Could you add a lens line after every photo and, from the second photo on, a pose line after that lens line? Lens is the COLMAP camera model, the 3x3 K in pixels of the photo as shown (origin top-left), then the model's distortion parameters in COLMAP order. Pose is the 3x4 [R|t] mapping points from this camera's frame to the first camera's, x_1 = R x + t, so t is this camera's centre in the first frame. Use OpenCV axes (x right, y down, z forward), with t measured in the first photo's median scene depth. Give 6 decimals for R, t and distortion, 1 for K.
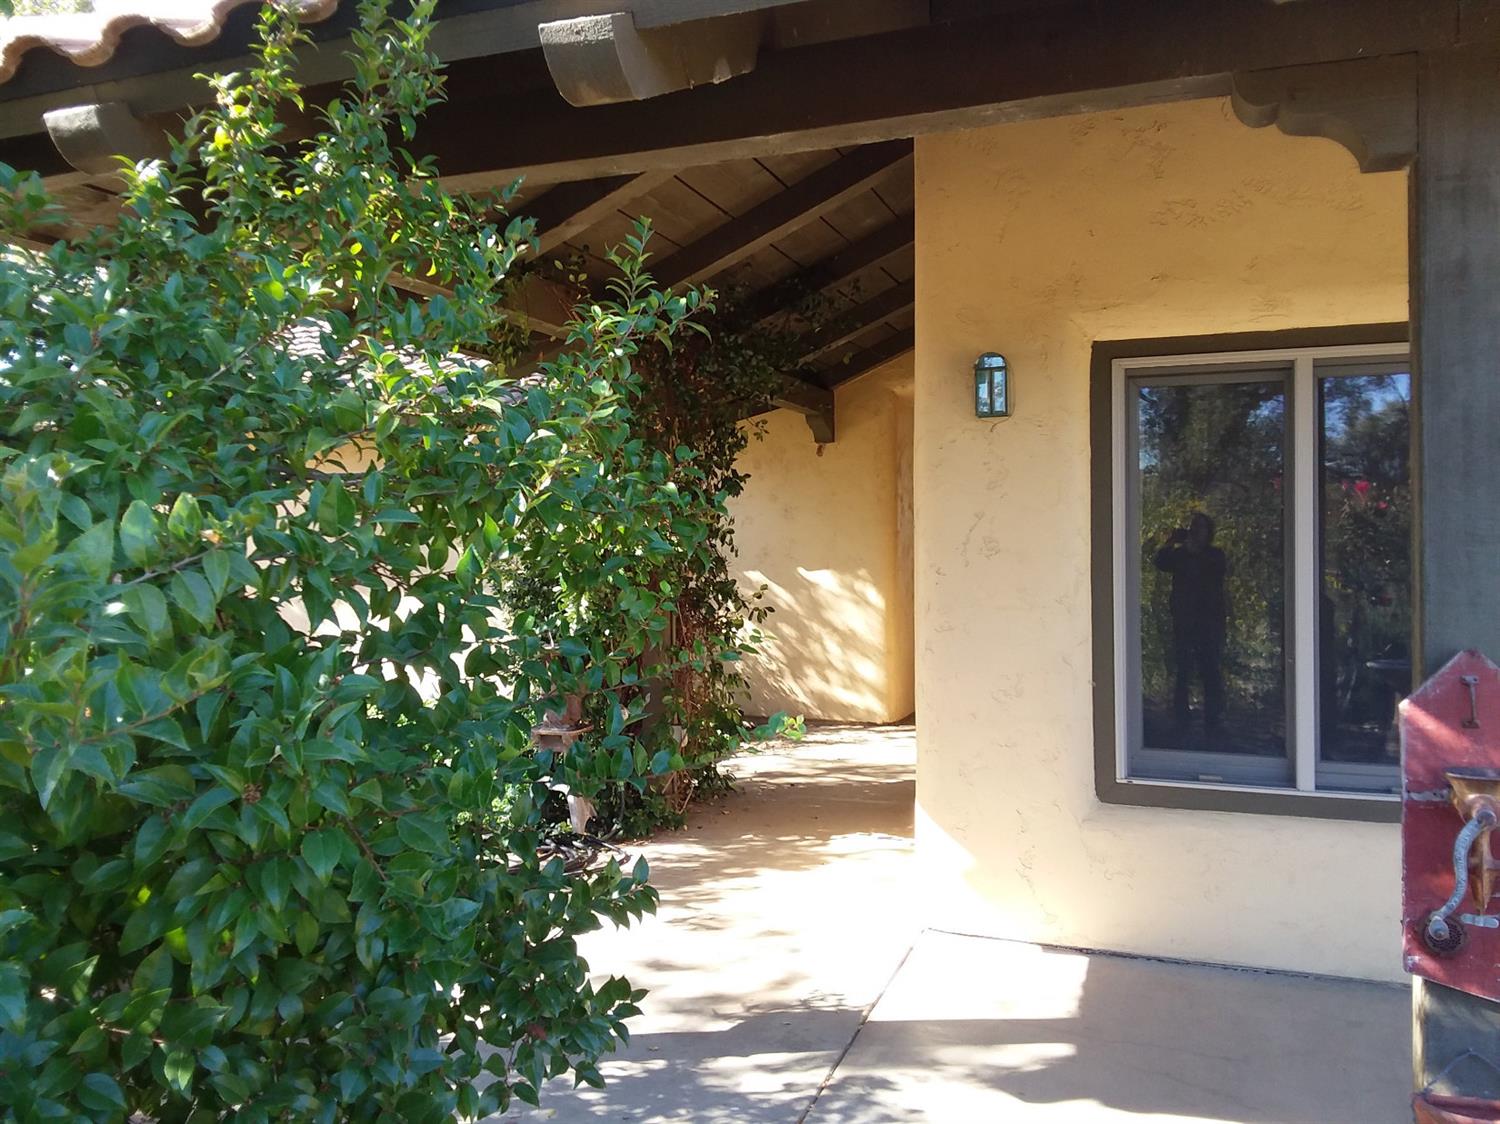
lens RADIAL K [[1208.1, 0, 689.6], [0, 1208.1, 521.2], [0, 0, 1]] dist [0.133917, -0.185427]
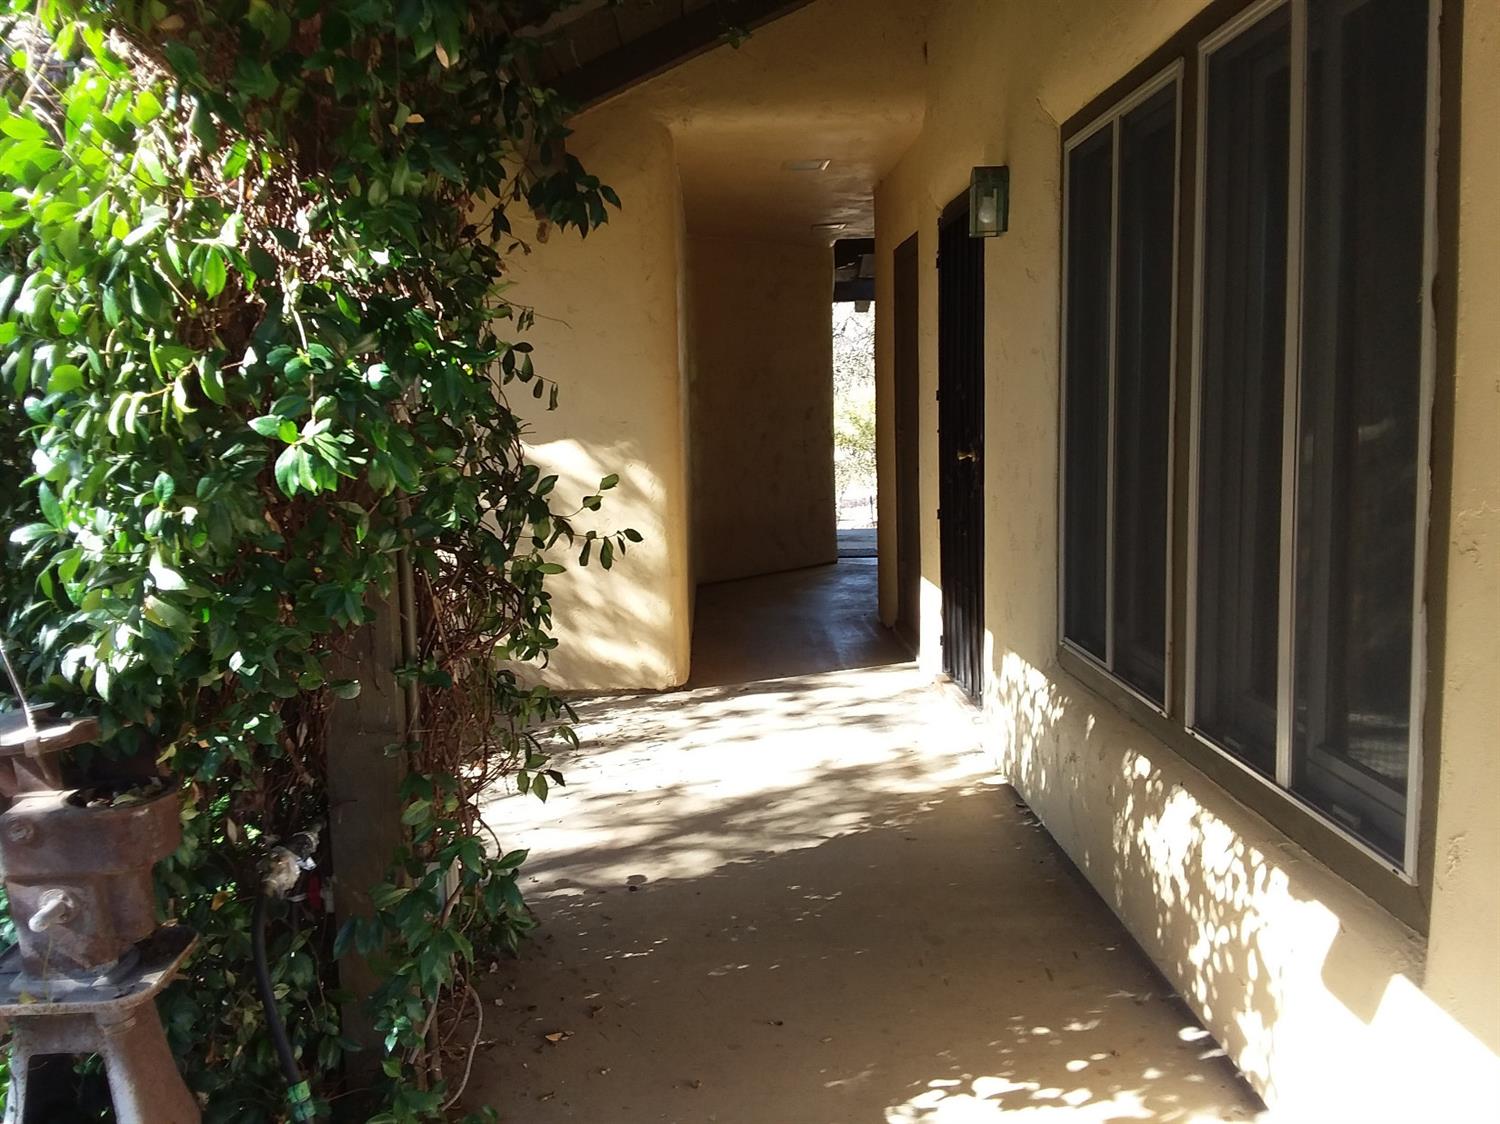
lens RADIAL K [[1208.1, 0, 689.6], [0, 1208.1, 521.2], [0, 0, 1]] dist [0.133917, -0.185427]
pose [[0.930133, -0.059315, 0.362401, -0.046371], [0.021869, 0.994065, 0.106571, 0.017950], [-0.366571, -0.091200, 0.925909, 0.440310]]
